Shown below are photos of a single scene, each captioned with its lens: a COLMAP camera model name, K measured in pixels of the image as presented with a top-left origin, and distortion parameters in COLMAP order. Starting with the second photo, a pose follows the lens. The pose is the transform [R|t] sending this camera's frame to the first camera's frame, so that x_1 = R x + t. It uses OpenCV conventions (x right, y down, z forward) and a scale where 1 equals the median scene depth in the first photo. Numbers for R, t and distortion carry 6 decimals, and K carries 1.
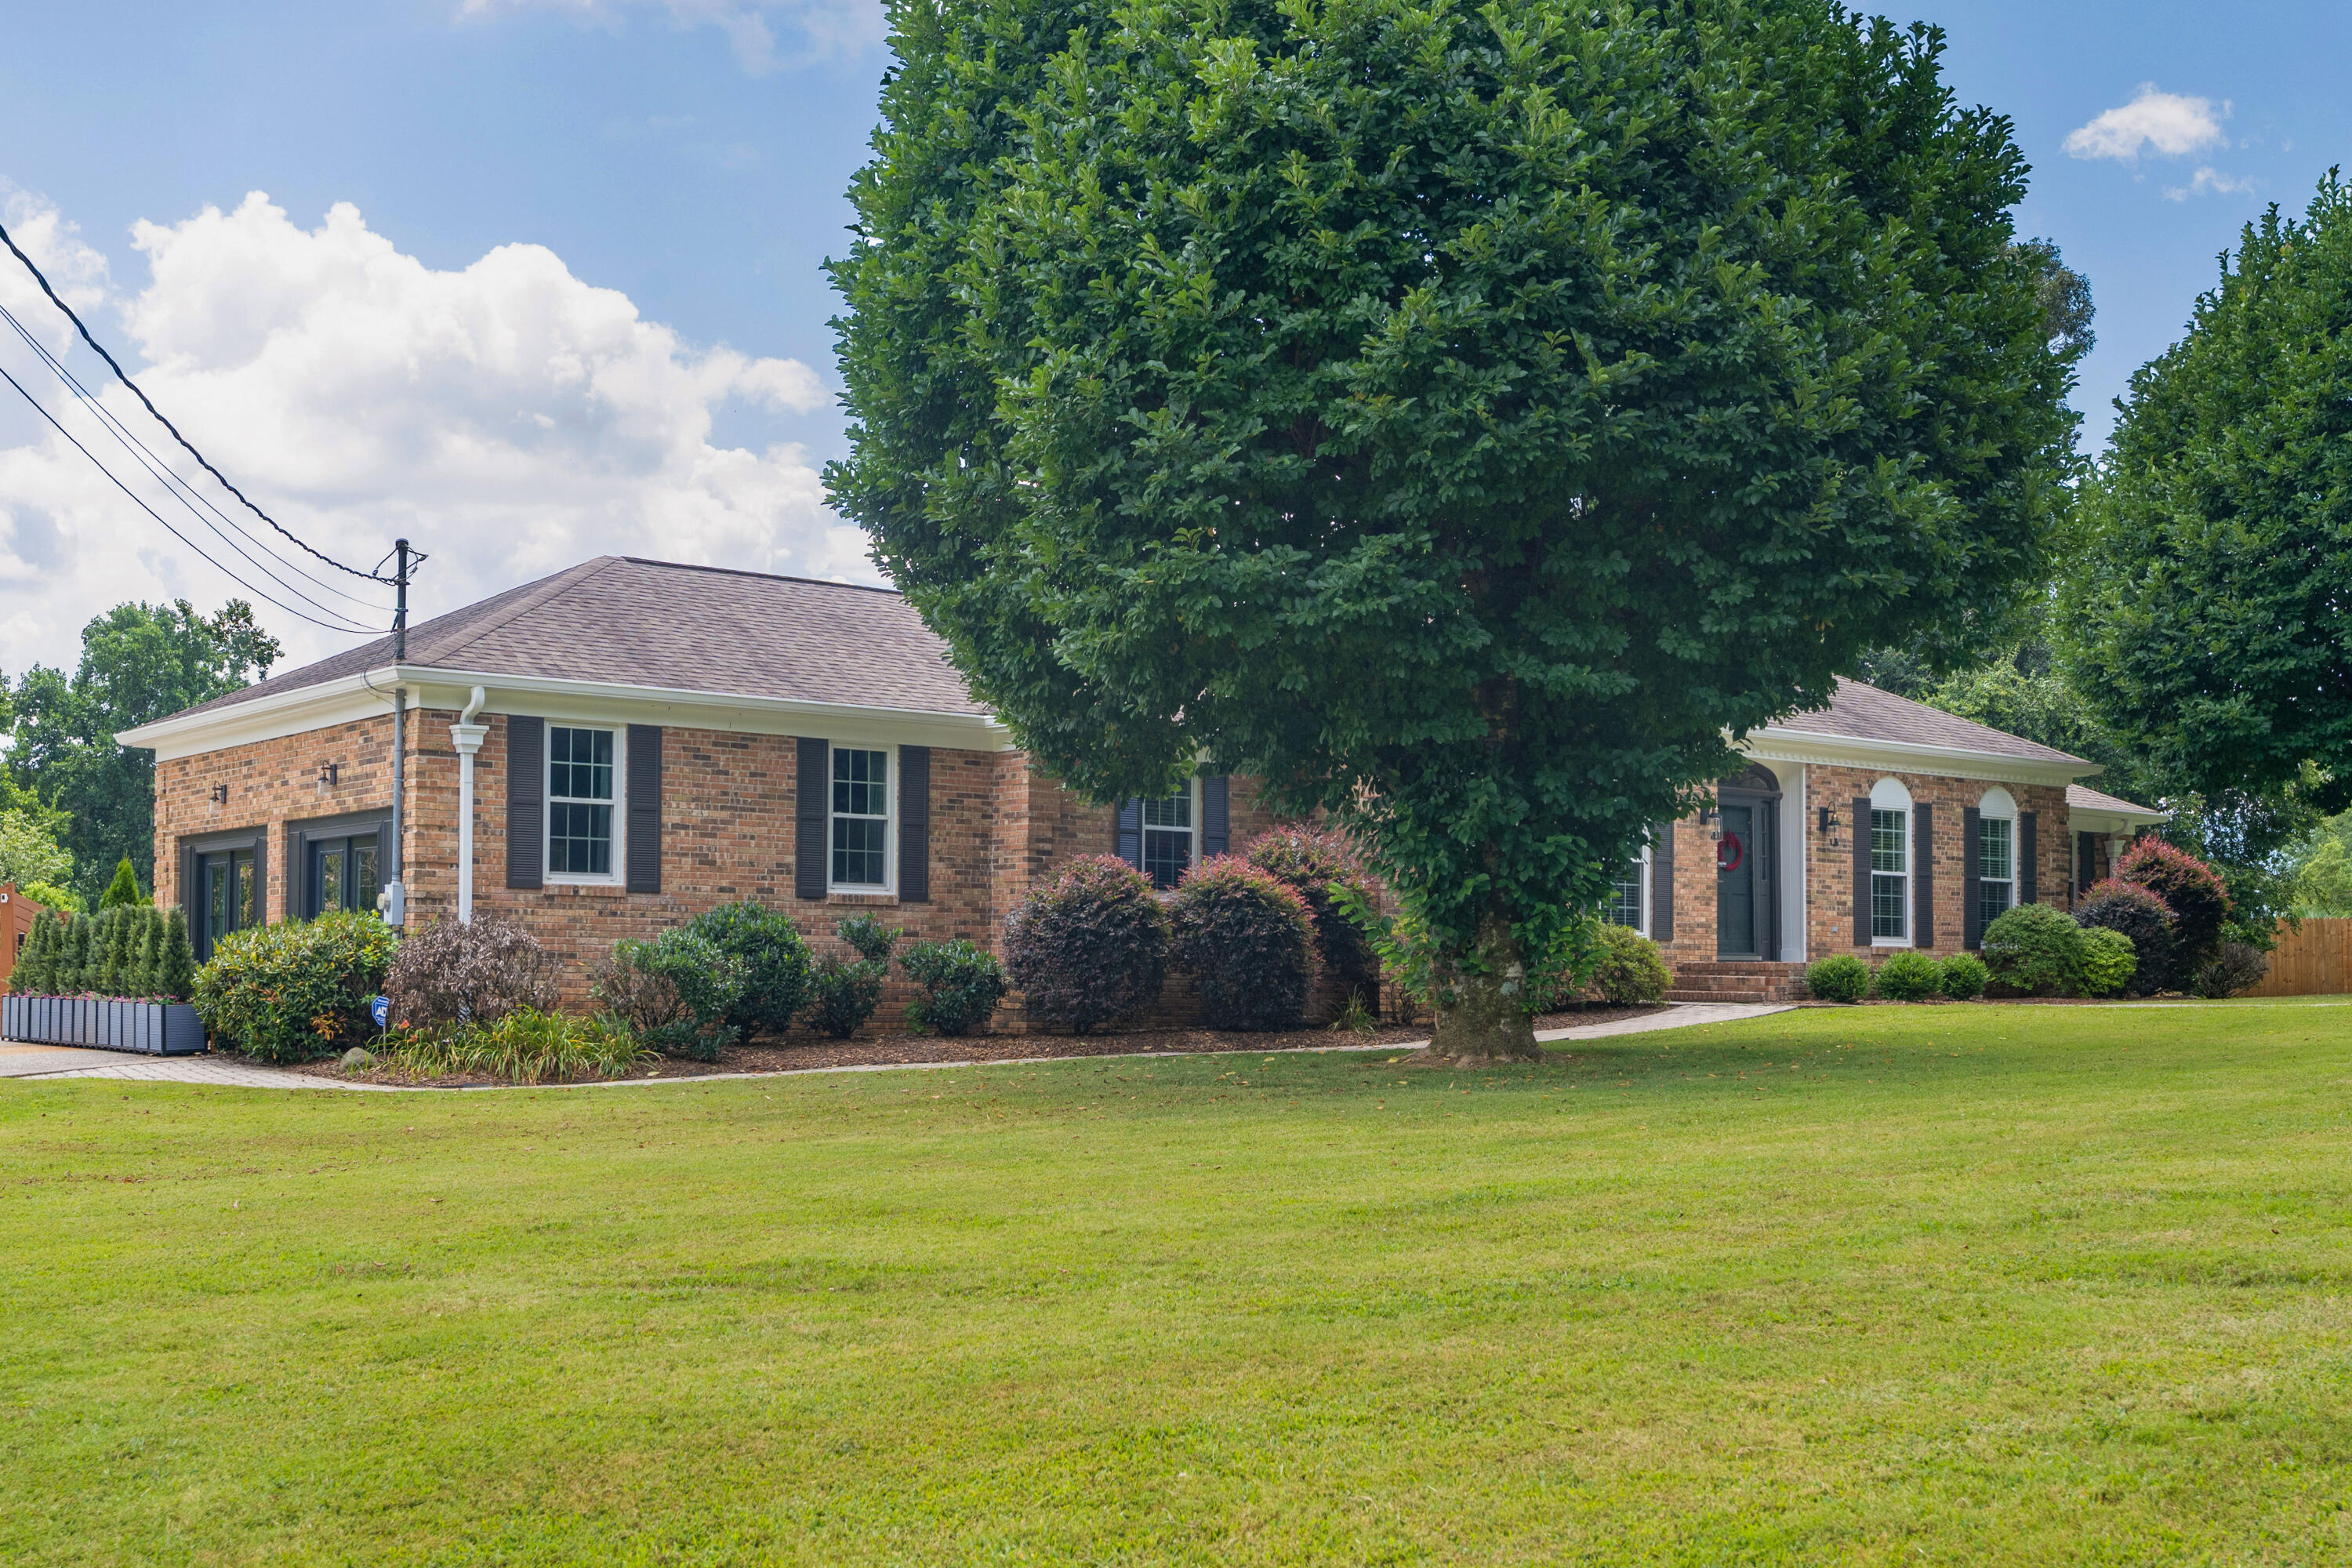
lens RADIAL K [[2507.6, 0, 1207.3], [0, 2507.6, 907.3], [0, 0, 1]] dist [0.018535, 0.000000]
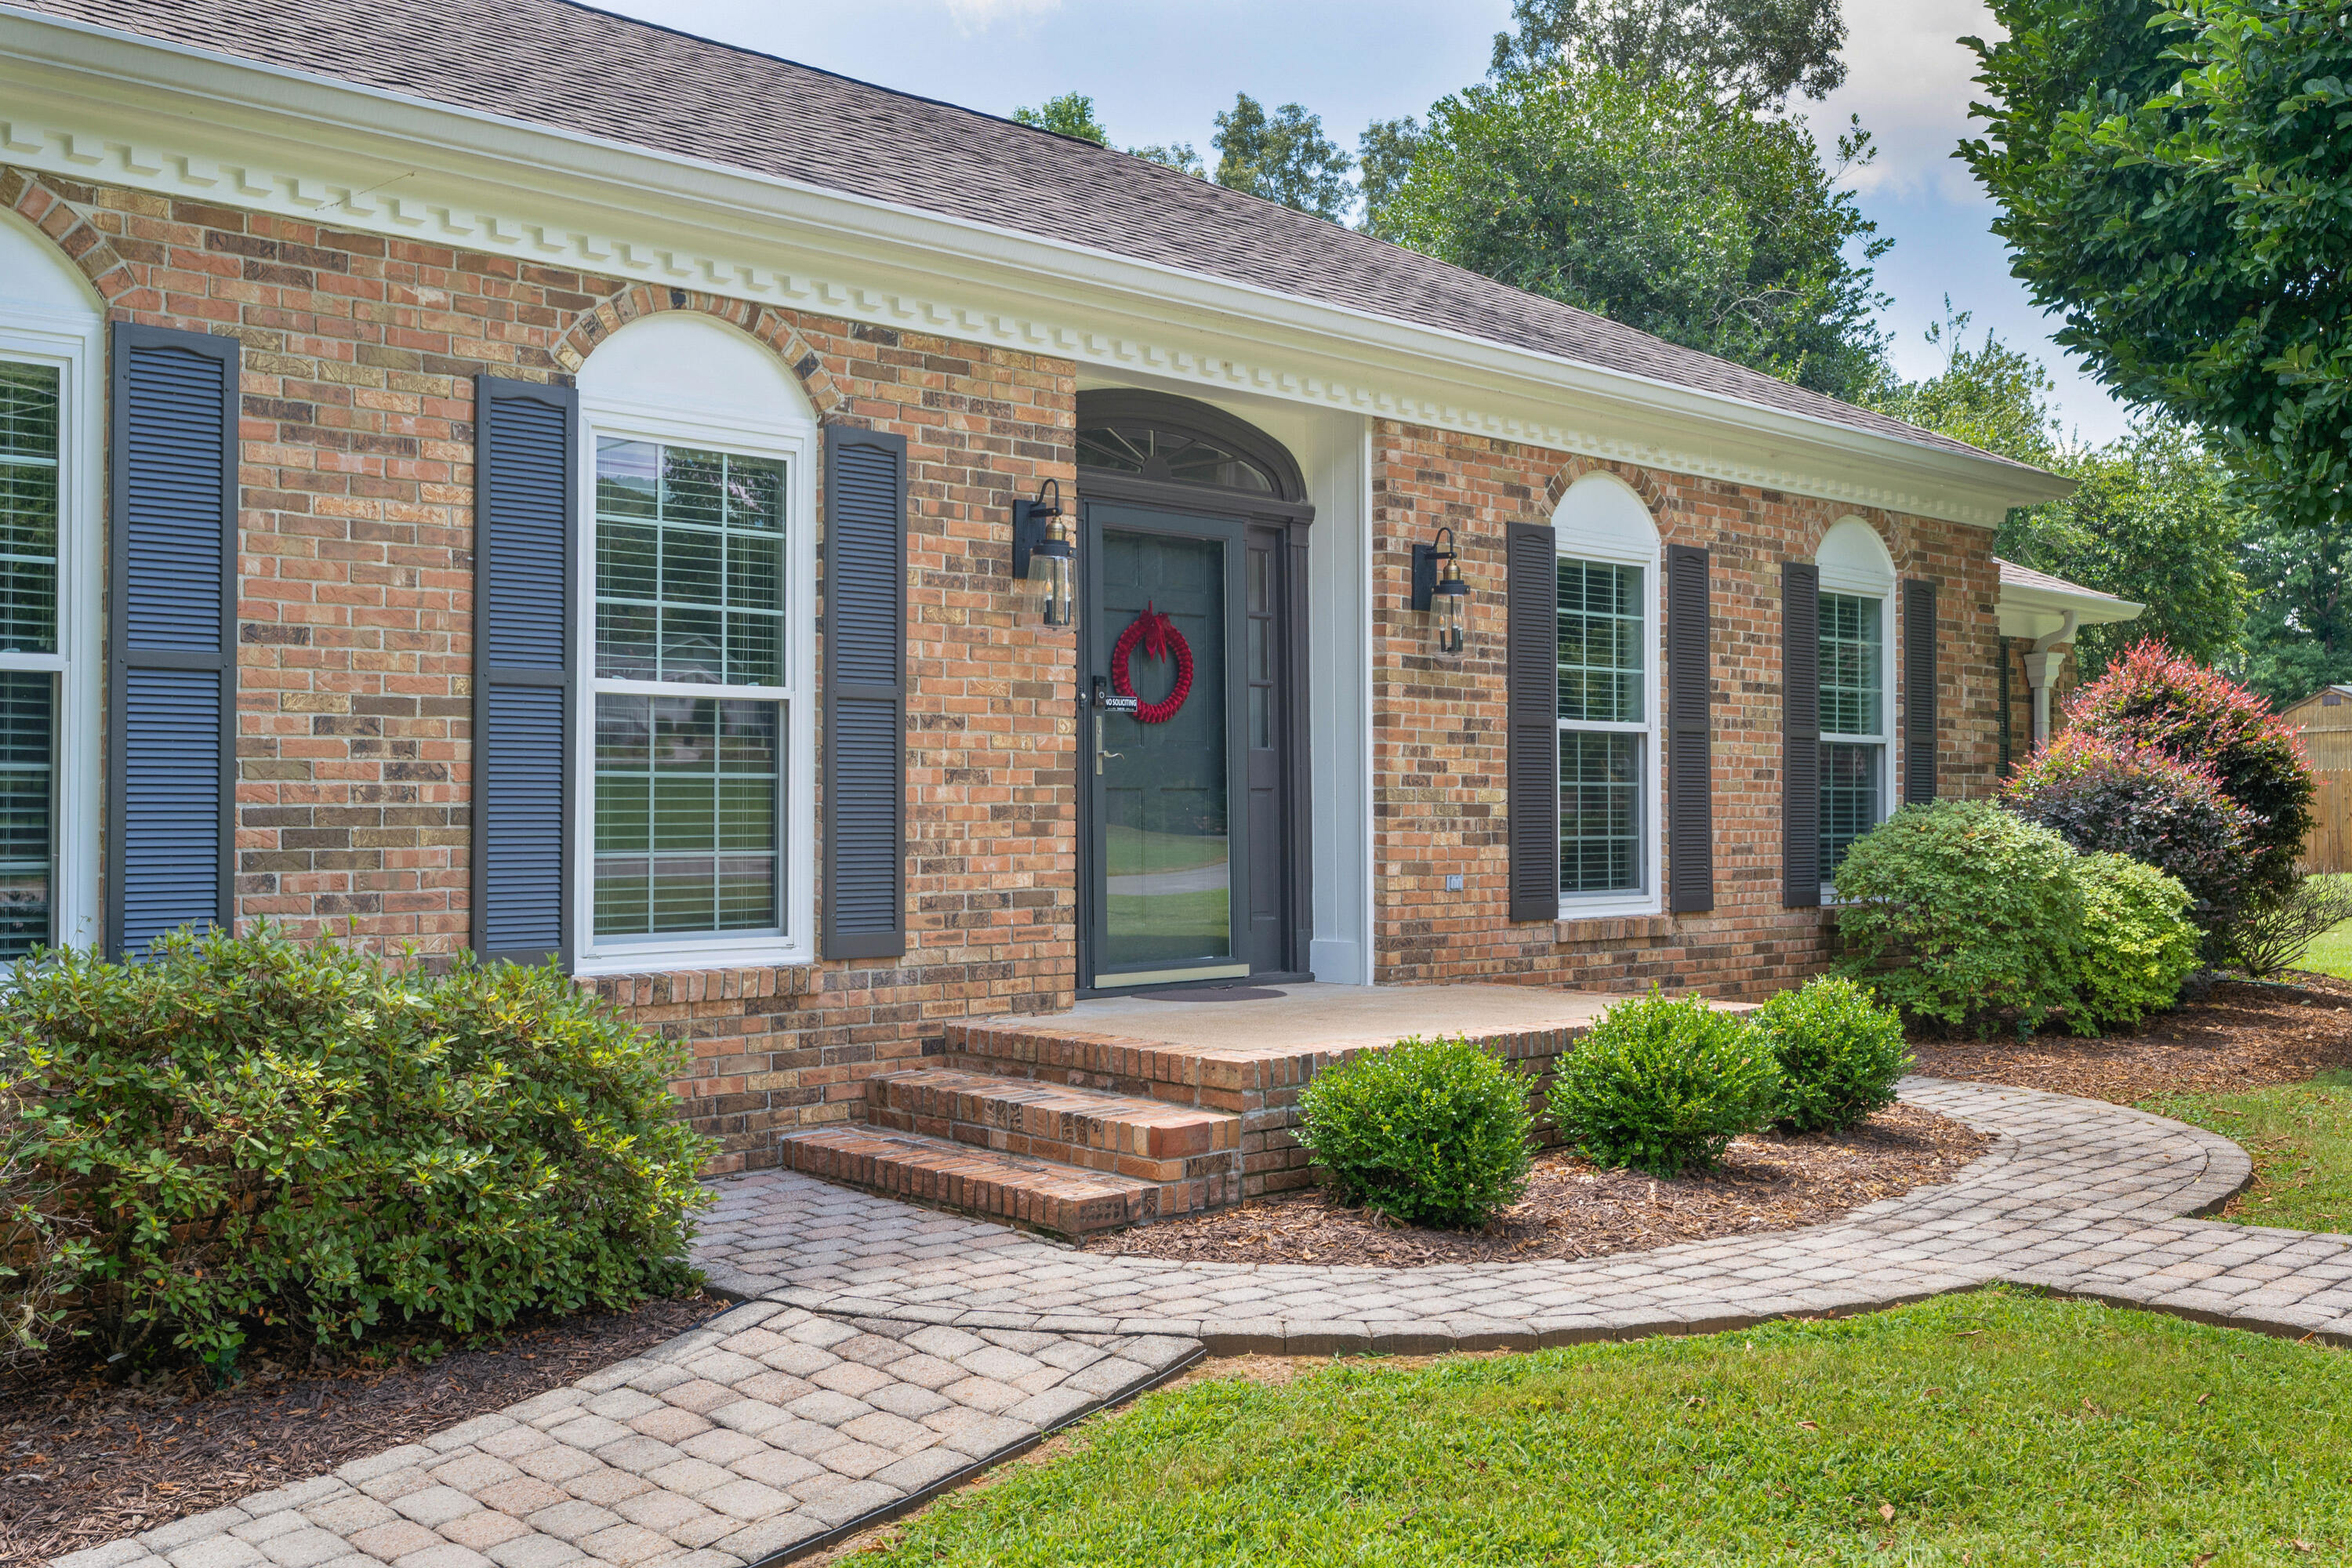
lens RADIAL K [[2205.5, 0, 1169.1], [0, 2205.5, 763.6], [0, 0, 1]] dist [0.004538, 0.000000]
pose [[0.997489, -0.004036, 0.070703, 0.180455], [0.003201, 0.999924, 0.011917, -0.011951], [-0.070745, -0.011660, 0.997426, 0.664435]]
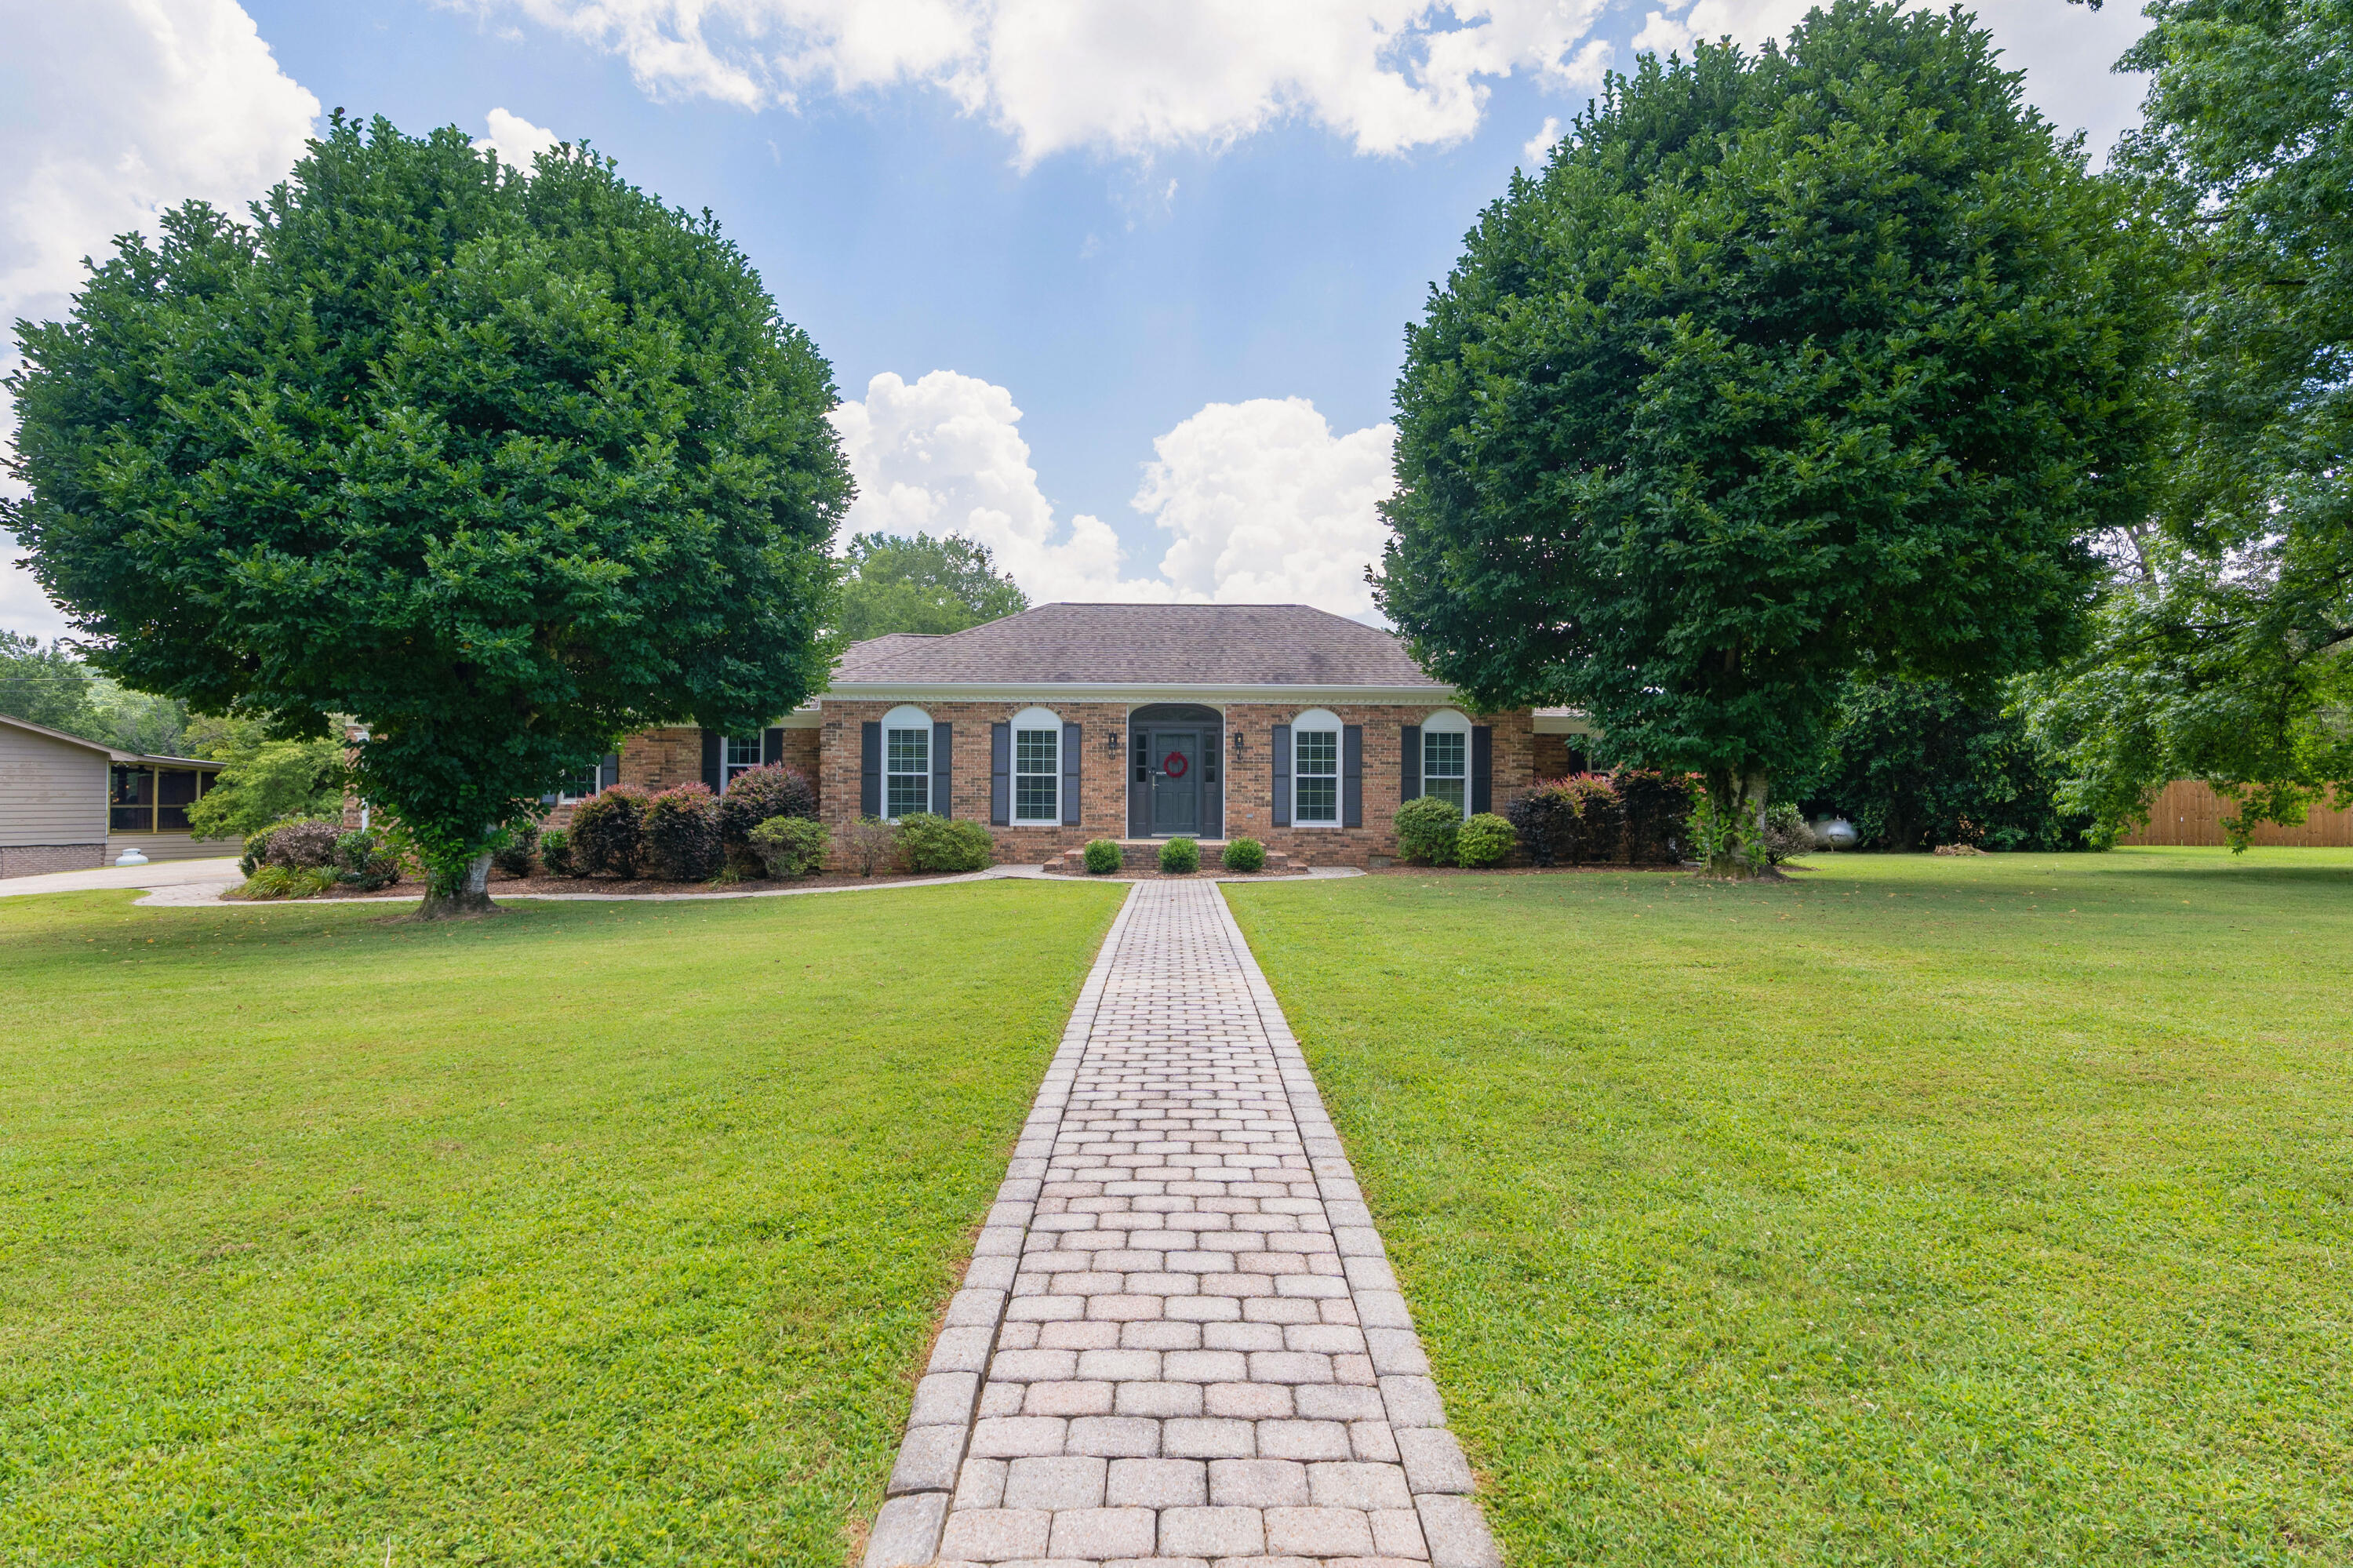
lens RADIAL K [[1116.0, 0, 1187.2], [0, 1116.0, 766.5], [0, 0, 1]] dist [0.000324, 0.000244]
pose [[0.785081, -0.013595, -0.619244, 0.602097], [0.017908, 0.999839, 0.000752, -0.020428], [0.619135, -0.011680, 0.785198, 0.454970]]
